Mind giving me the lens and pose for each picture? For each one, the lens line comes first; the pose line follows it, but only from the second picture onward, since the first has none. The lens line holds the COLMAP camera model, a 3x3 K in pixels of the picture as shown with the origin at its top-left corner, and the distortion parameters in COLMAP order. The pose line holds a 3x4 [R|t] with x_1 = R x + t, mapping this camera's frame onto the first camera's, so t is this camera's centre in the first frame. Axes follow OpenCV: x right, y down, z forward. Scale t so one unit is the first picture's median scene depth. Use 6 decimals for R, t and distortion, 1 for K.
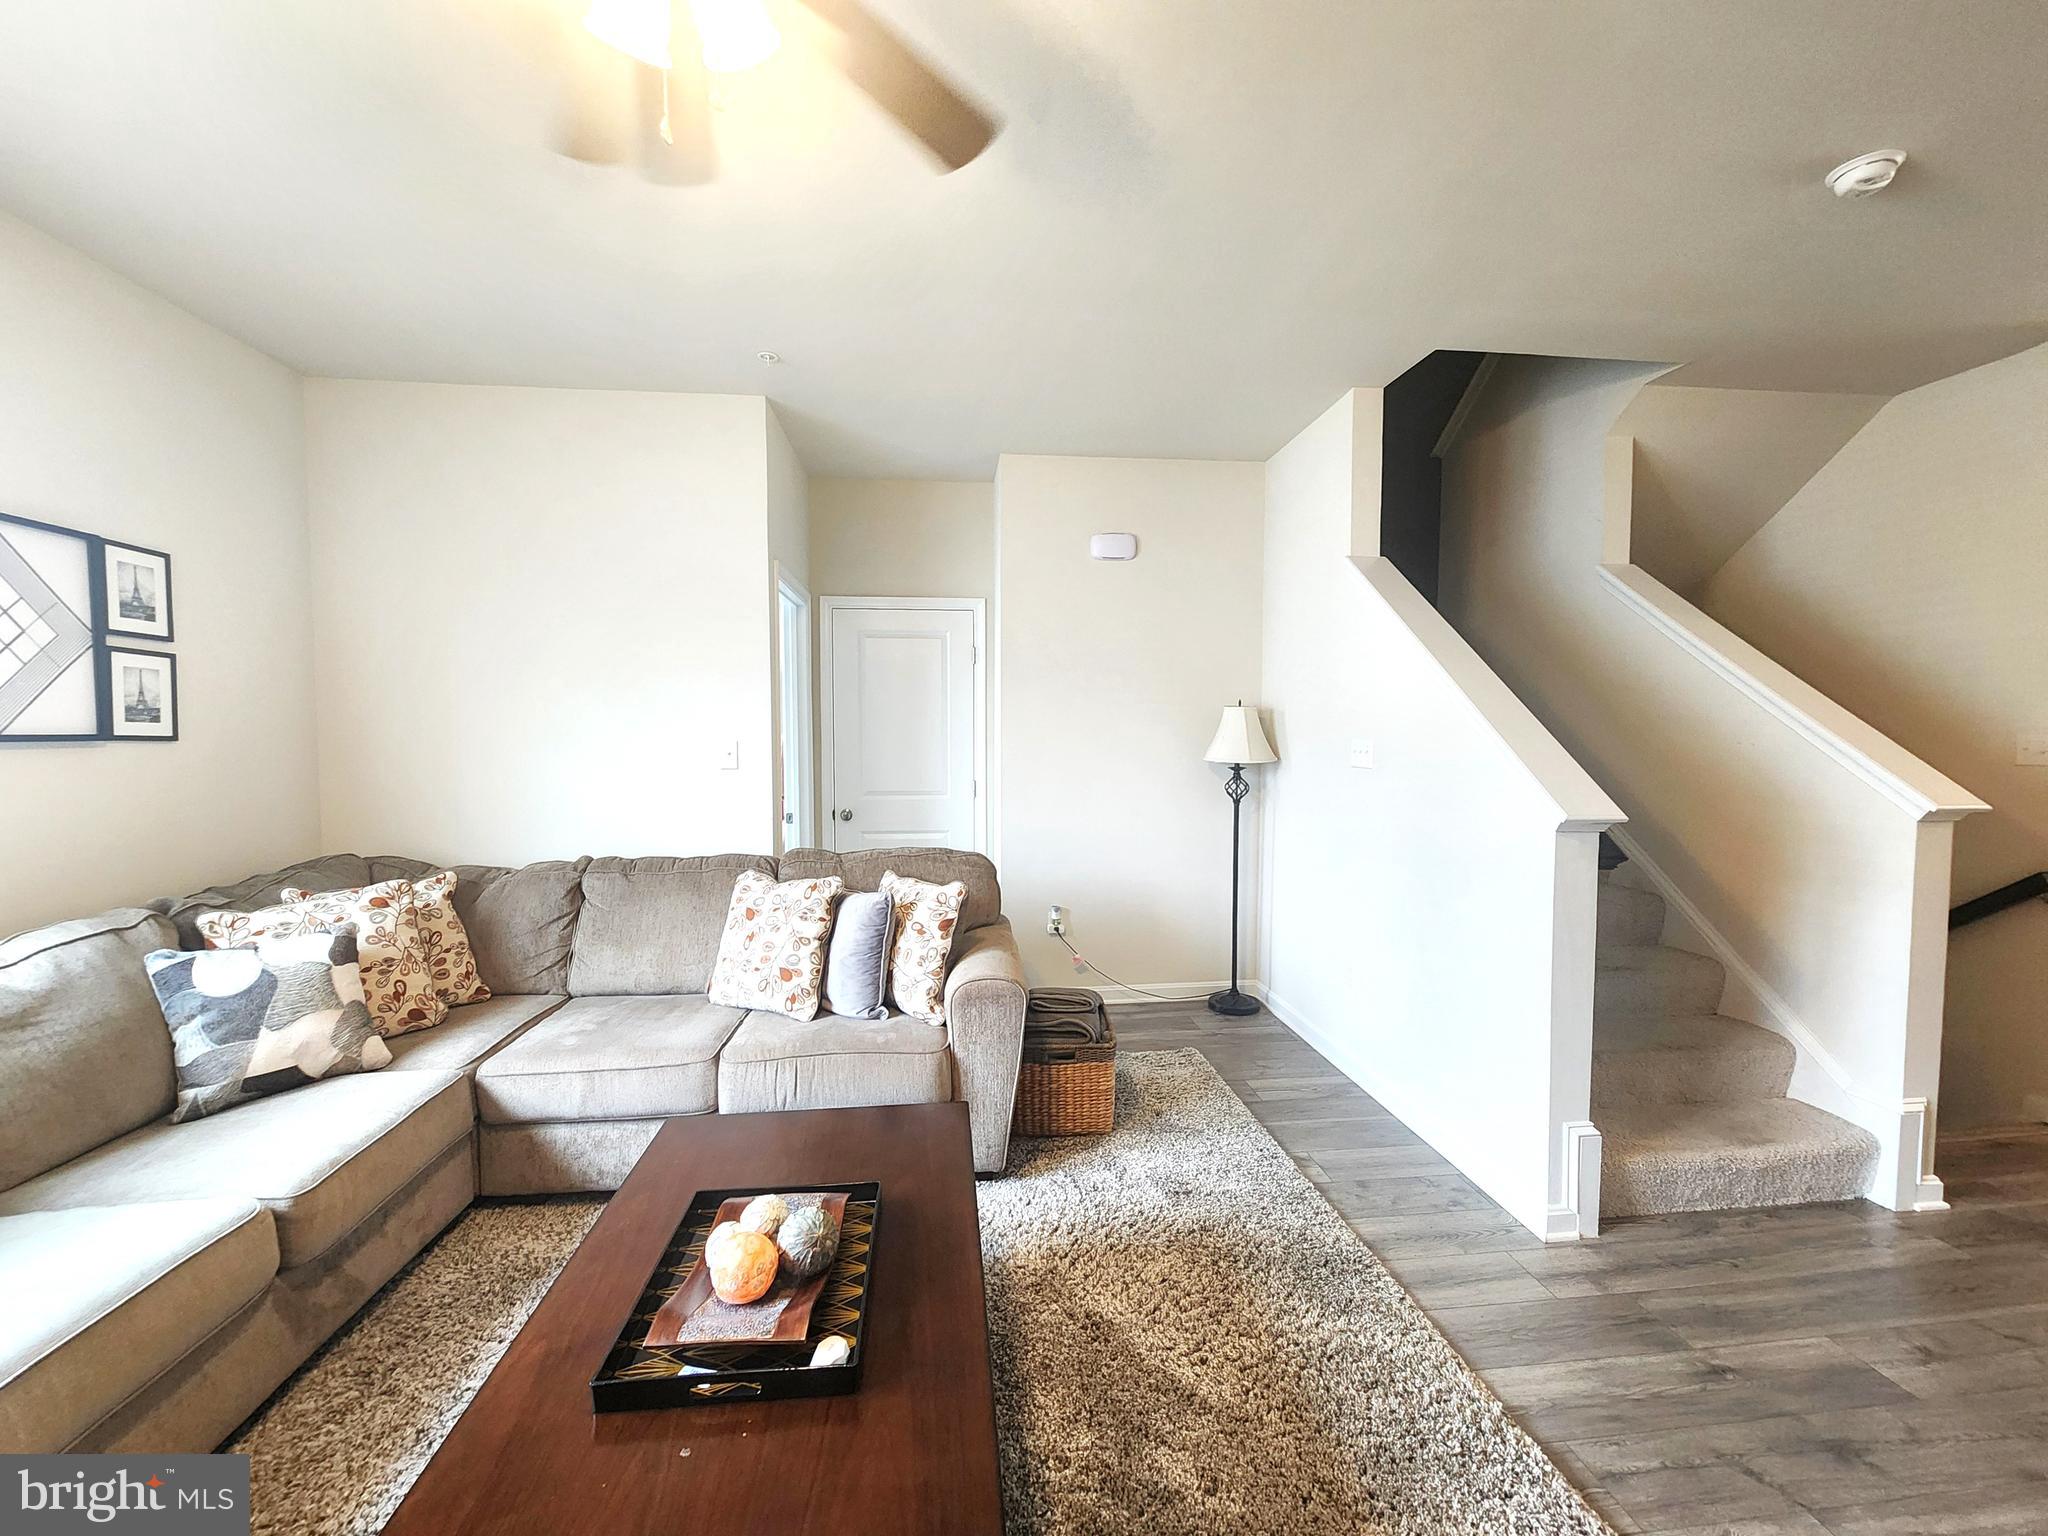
lens RADIAL K [[834.9, 0, 1025.1], [0, 834.9, 775.3], [0, 0, 1]] dist [-0.003610, 0.000031]
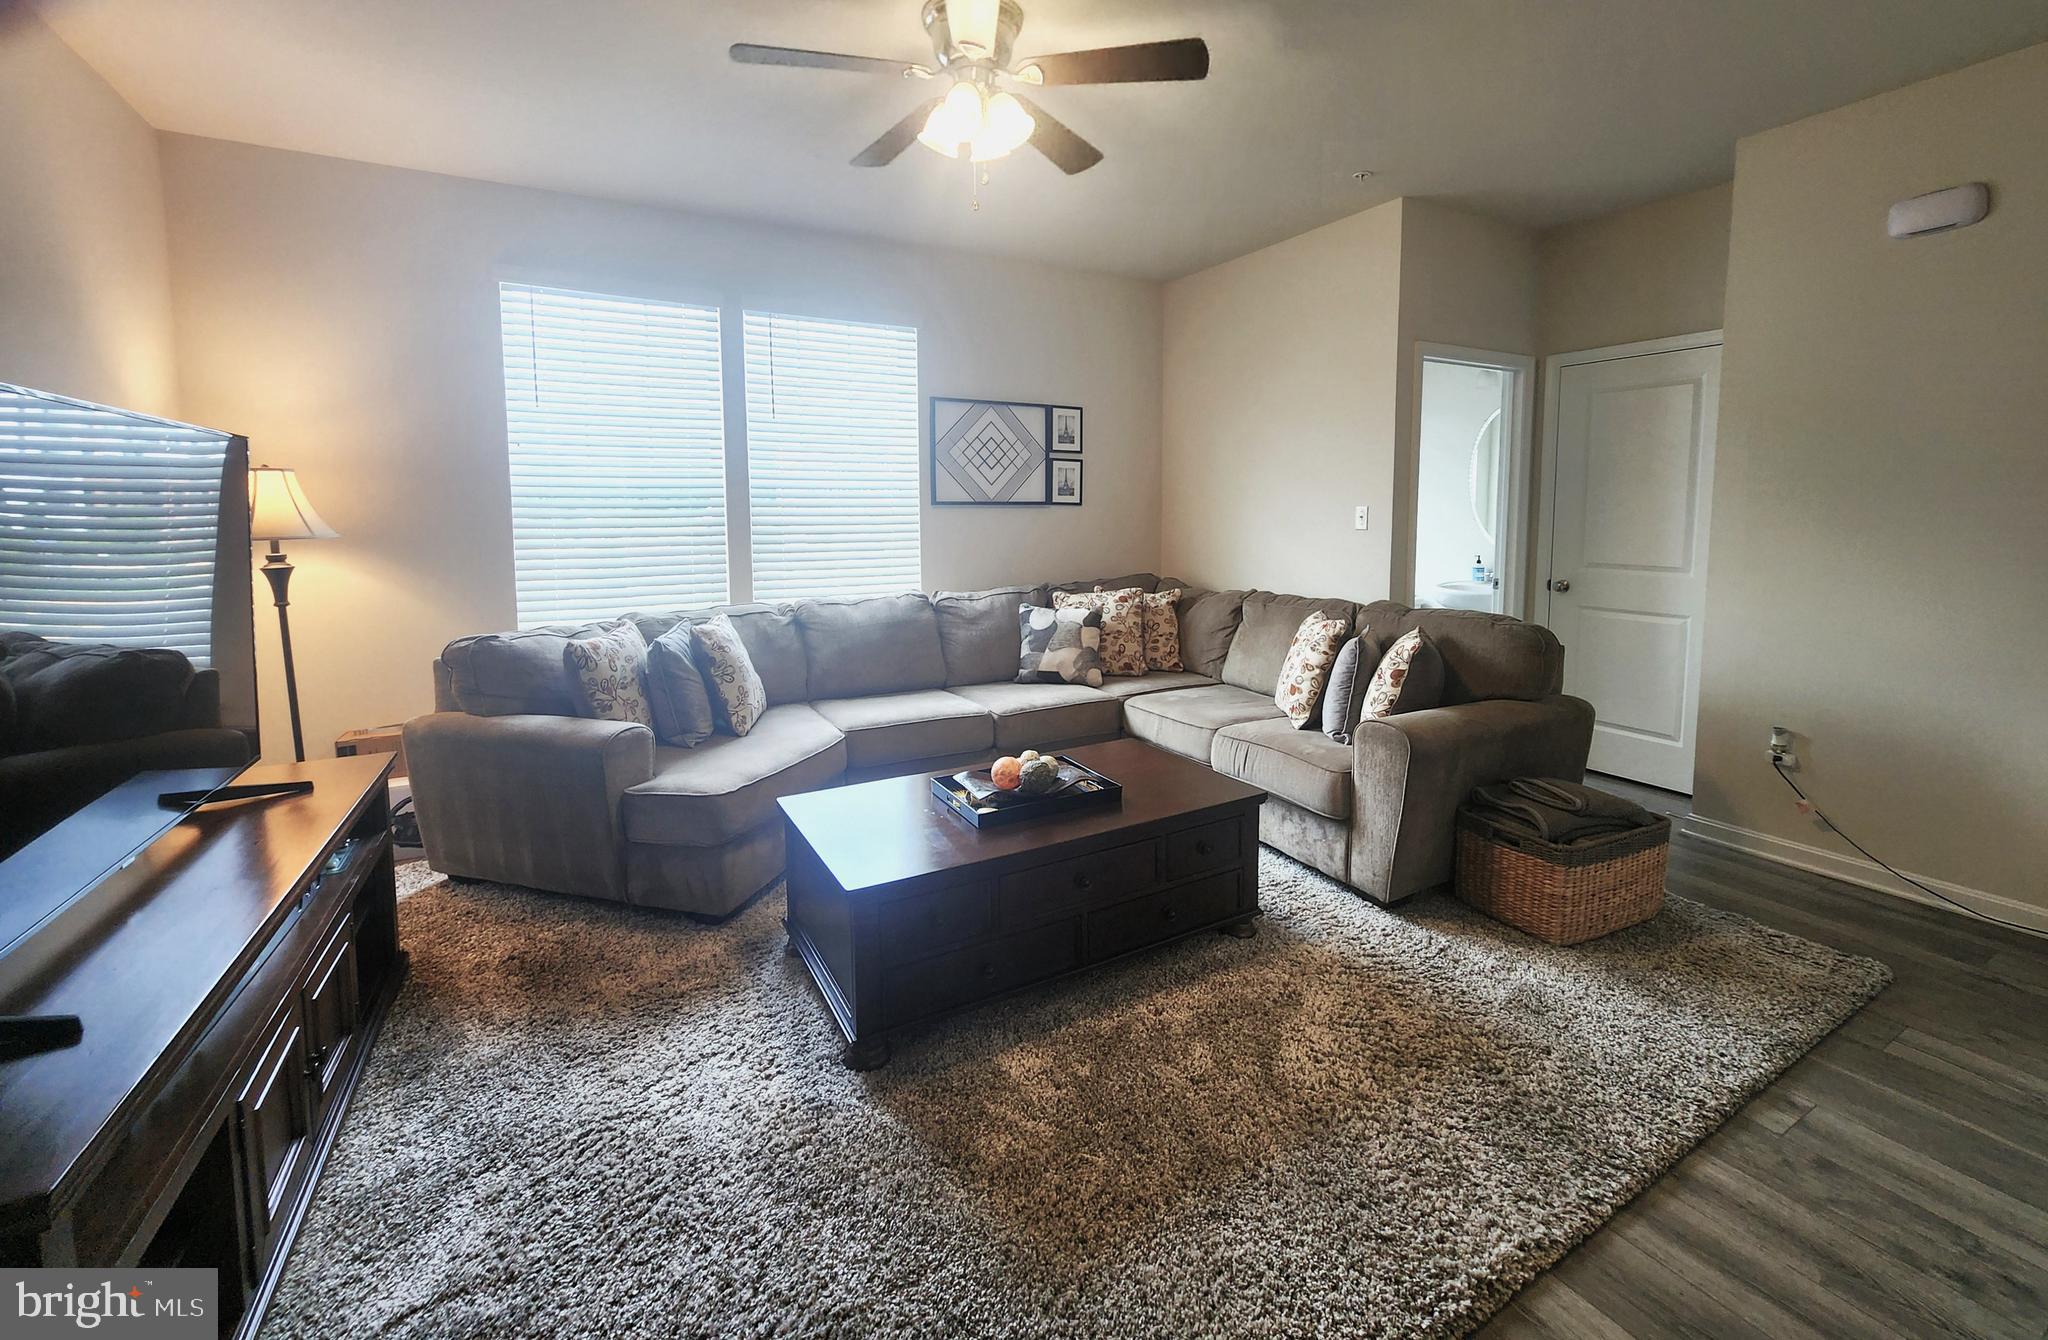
lens RADIAL K [[835.9, 0, 1036.5], [0, 835.9, 570.2], [0, 0, 1]] dist [0.000077, -0.000033]
pose [[0.398292, 0.069285, -0.914638, 0.744548], [-0.043940, 0.997440, 0.056423, 0.004314], [0.916206, 0.017717, 0.400316, 0.144507]]
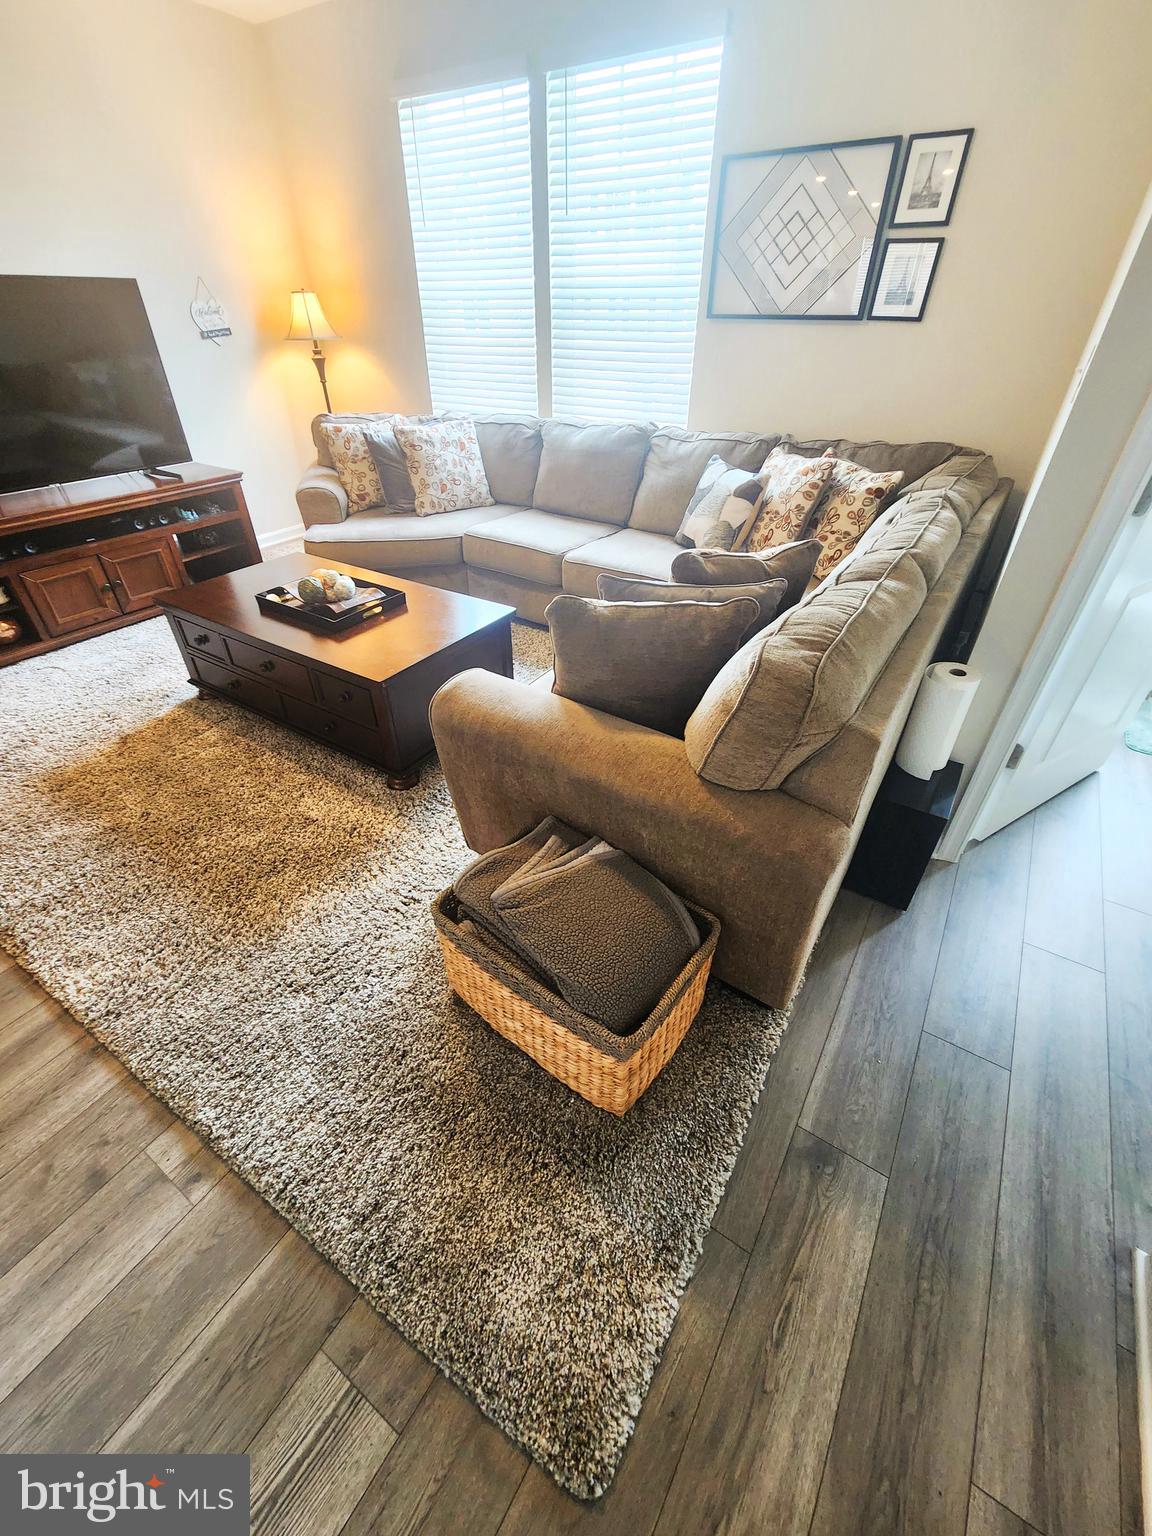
lens RADIAL K [[626.2, 0, 574.5], [0, 626.2, 773.8], [0, 0, 1]] dist [-0.003610, 0.000031]
pose [[-0.629731, 0.468718, -0.619470, 0.326189], [-0.036144, 0.778907, 0.626097, -0.087984], [0.775972, 0.416663, -0.473560, 1.419473]]
